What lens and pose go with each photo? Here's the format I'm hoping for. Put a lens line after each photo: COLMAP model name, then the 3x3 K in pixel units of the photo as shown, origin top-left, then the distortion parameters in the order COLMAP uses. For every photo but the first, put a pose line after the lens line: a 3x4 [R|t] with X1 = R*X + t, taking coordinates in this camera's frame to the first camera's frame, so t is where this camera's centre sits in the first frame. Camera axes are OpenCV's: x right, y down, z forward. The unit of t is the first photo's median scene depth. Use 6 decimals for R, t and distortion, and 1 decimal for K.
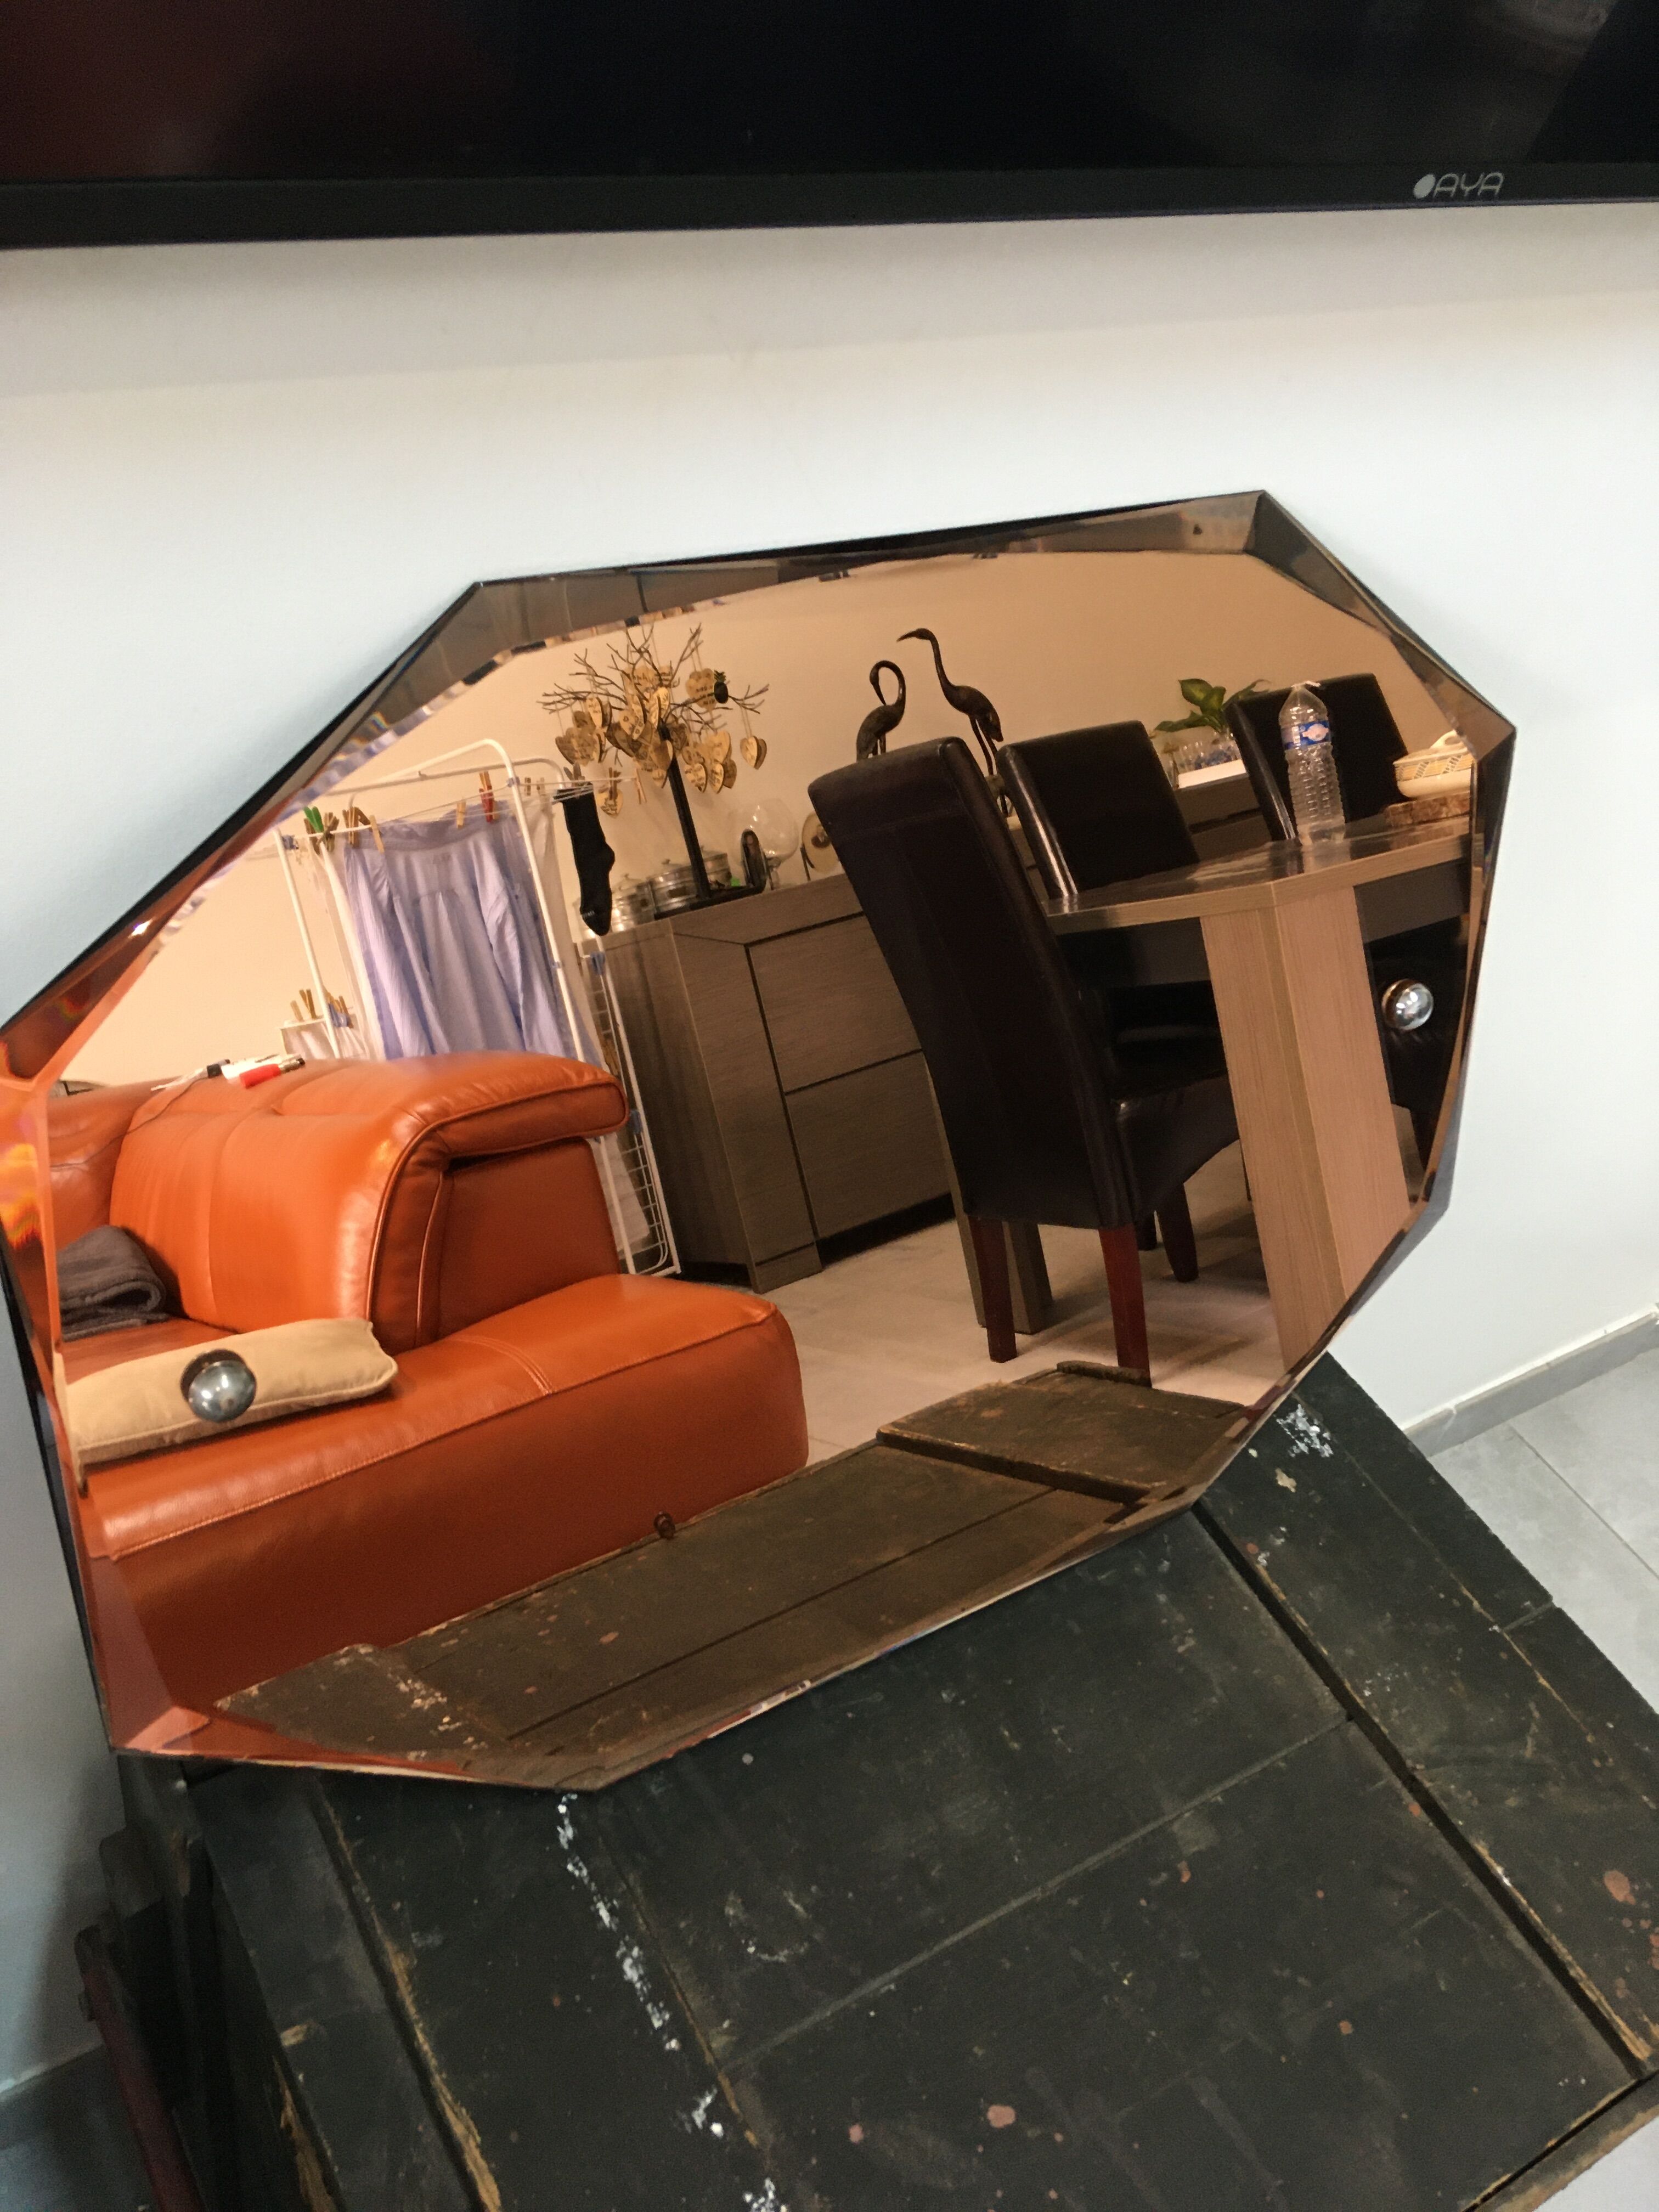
lens RADIAL K [[1862.5, 0, 819.0], [0, 1862.5, 1101.2], [0, 0, 1]] dist [0.094622, -0.151097]
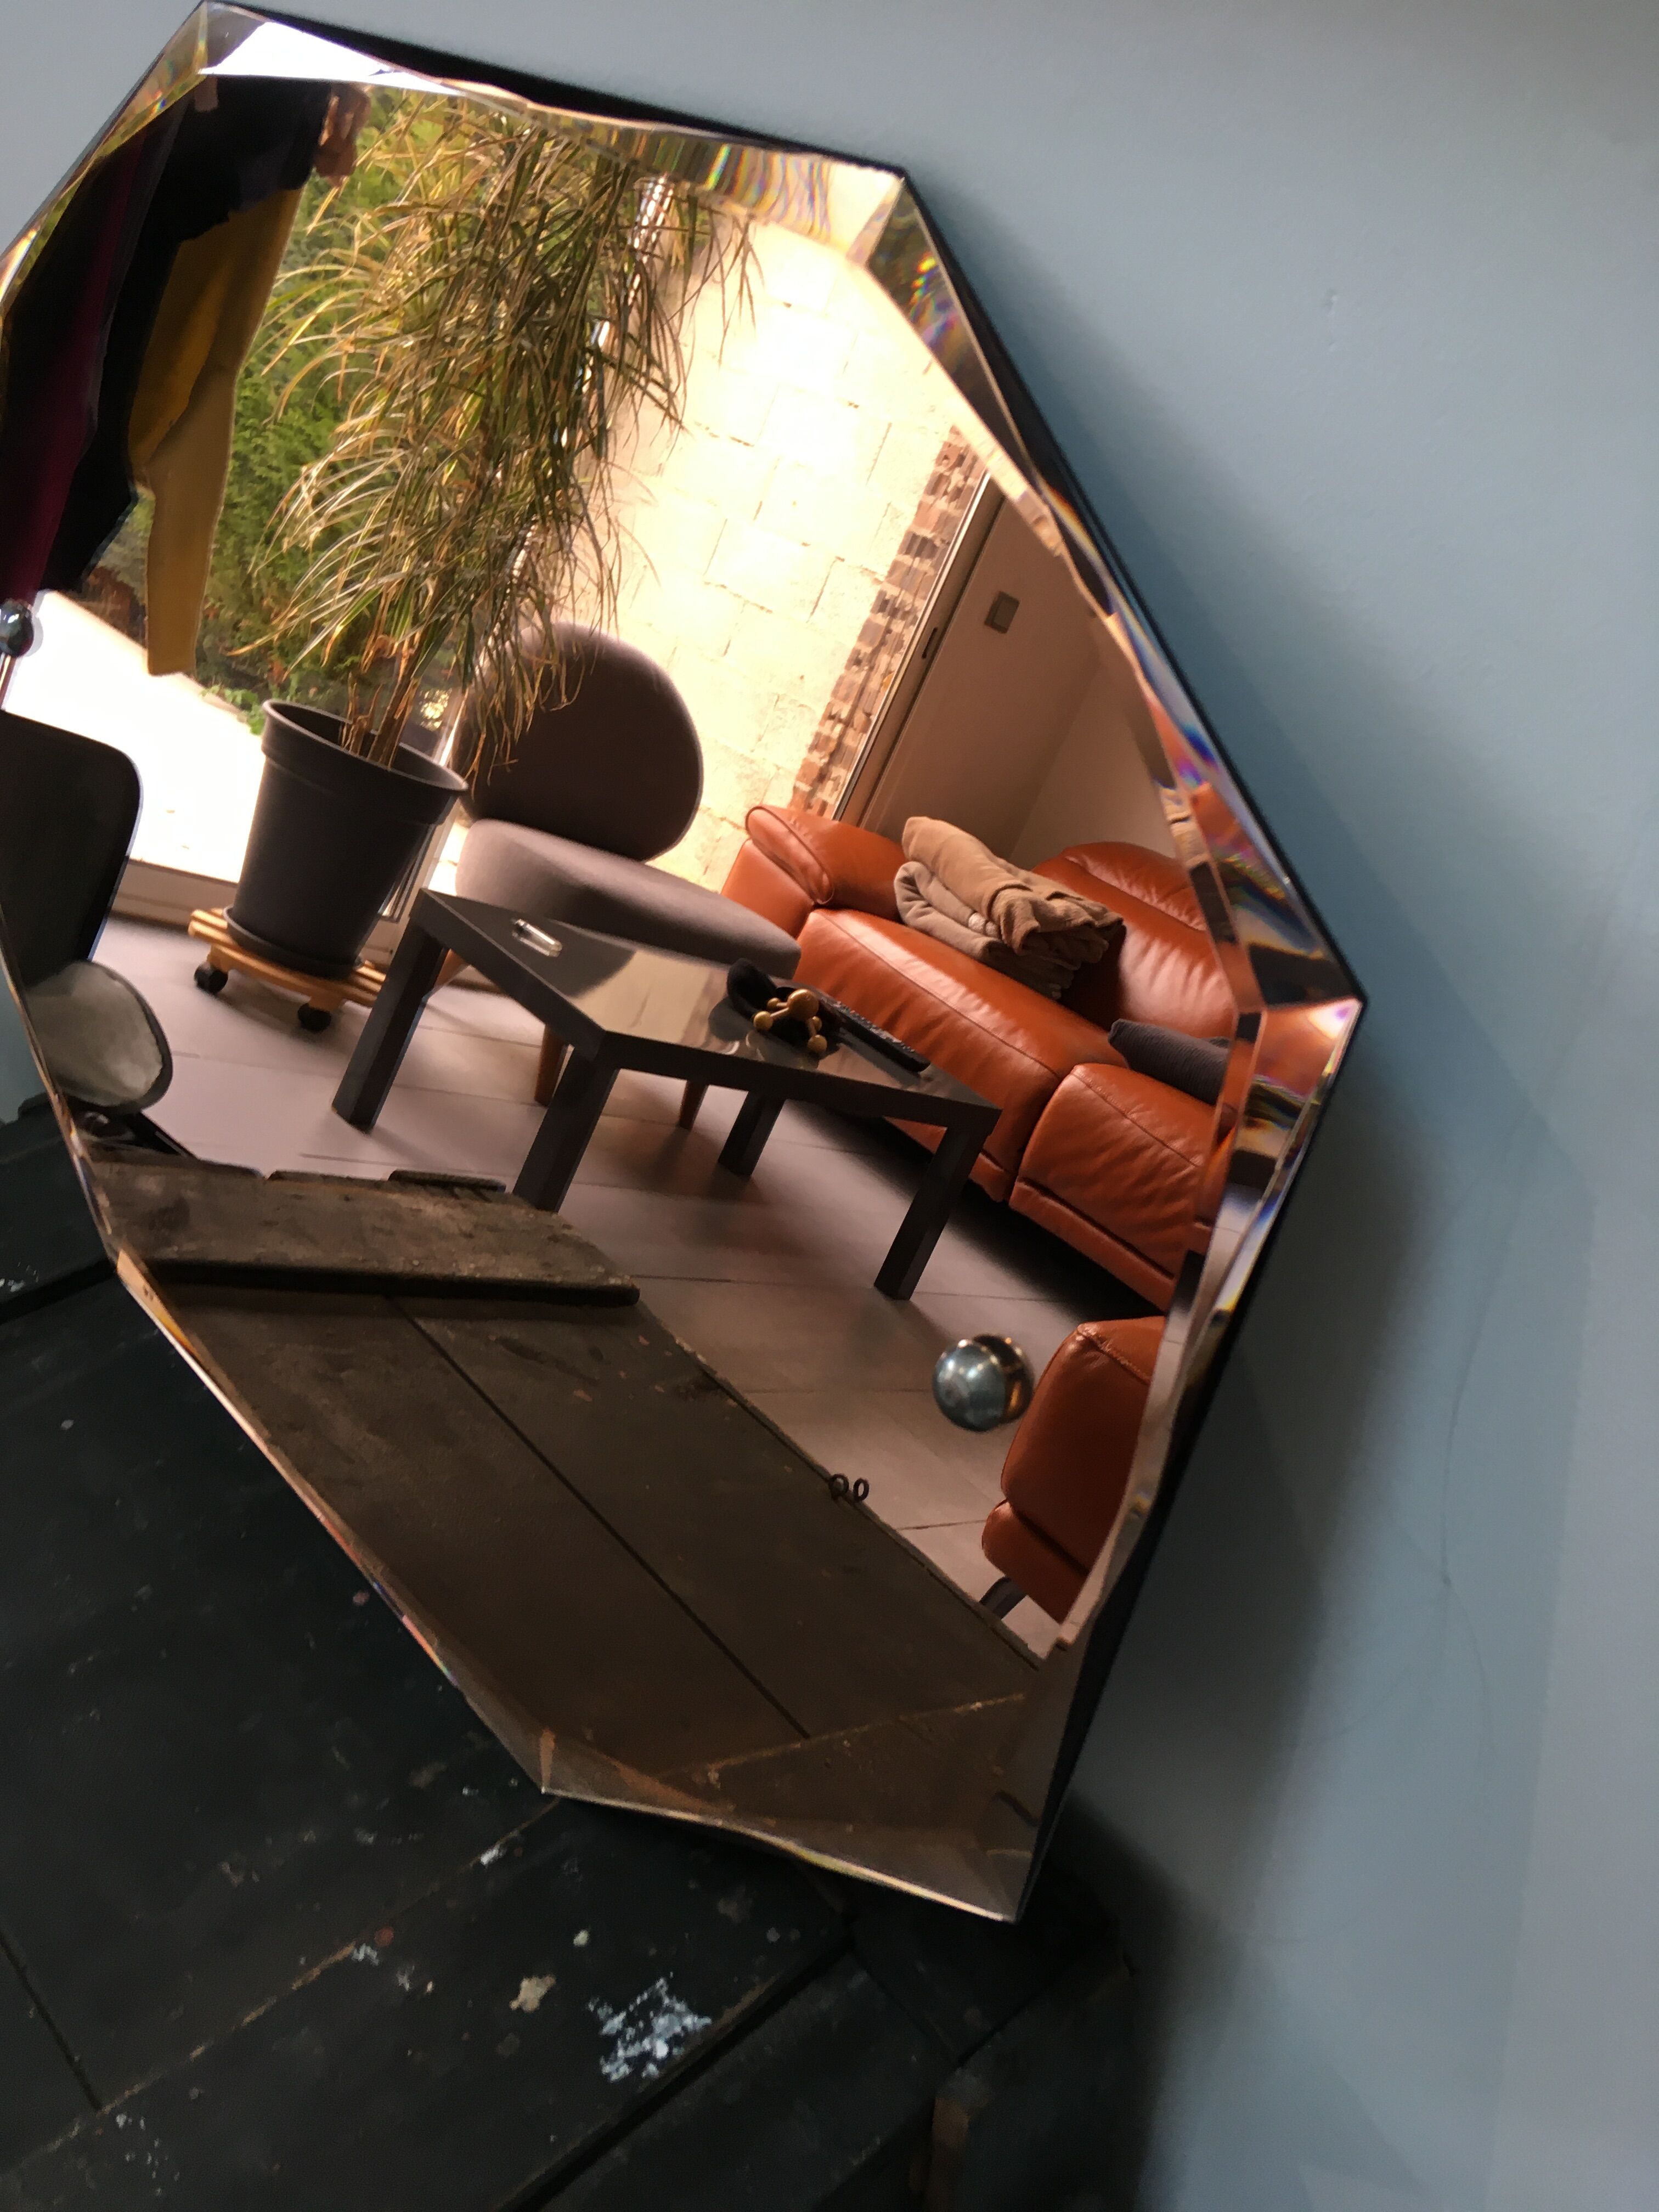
lens RADIAL K [[1862.5, 0, 836.6], [0, 1862.5, 1079.2], [0, 0, 1]] dist [0.094622, -0.151097]
pose [[0.179309, 0.430612, -0.884546, 0.736672], [-0.651333, 0.725804, 0.221300, -0.216646], [0.737301, 0.536453, 0.410615, 0.754273]]
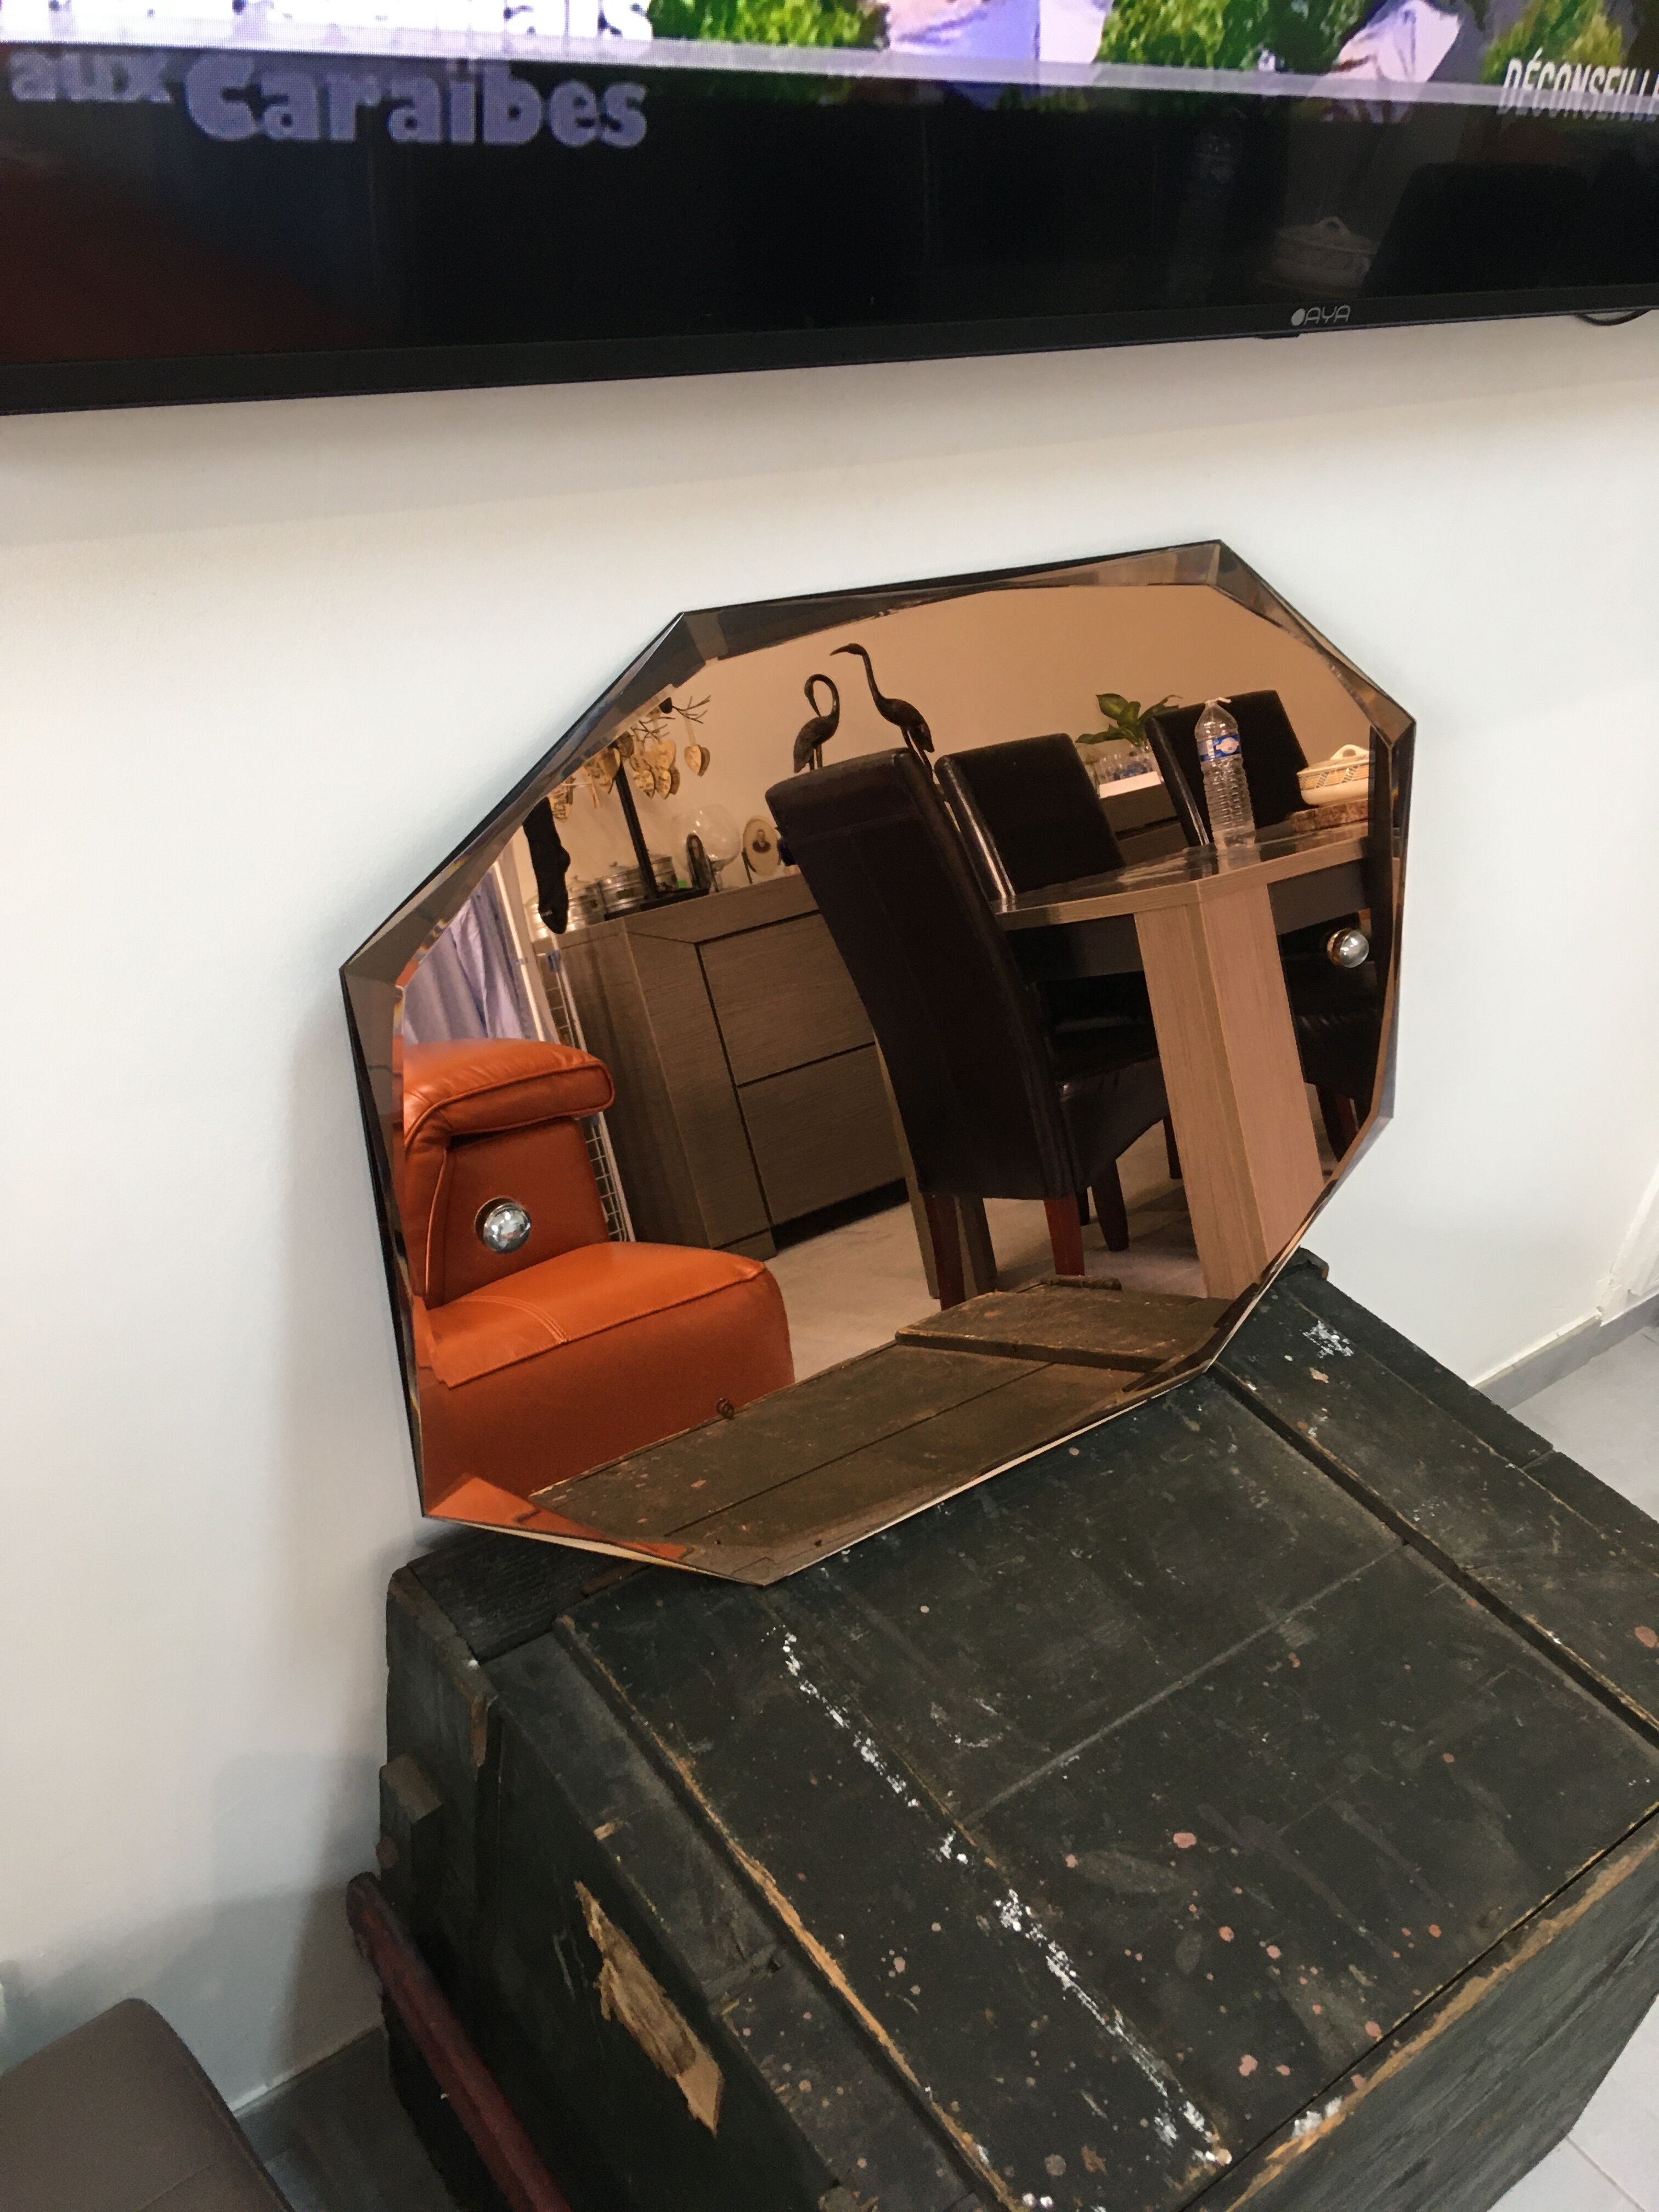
lens RADIAL K [[1862.5, 0, 813.0], [0, 1862.5, 1101.6], [0, 0, 1]] dist [0.094622, -0.151097]
pose [[0.992475, -0.111001, 0.051701, -0.126760], [0.117166, 0.983542, -0.137538, 0.174933], [-0.035583, 0.142561, 0.989146, -0.217802]]
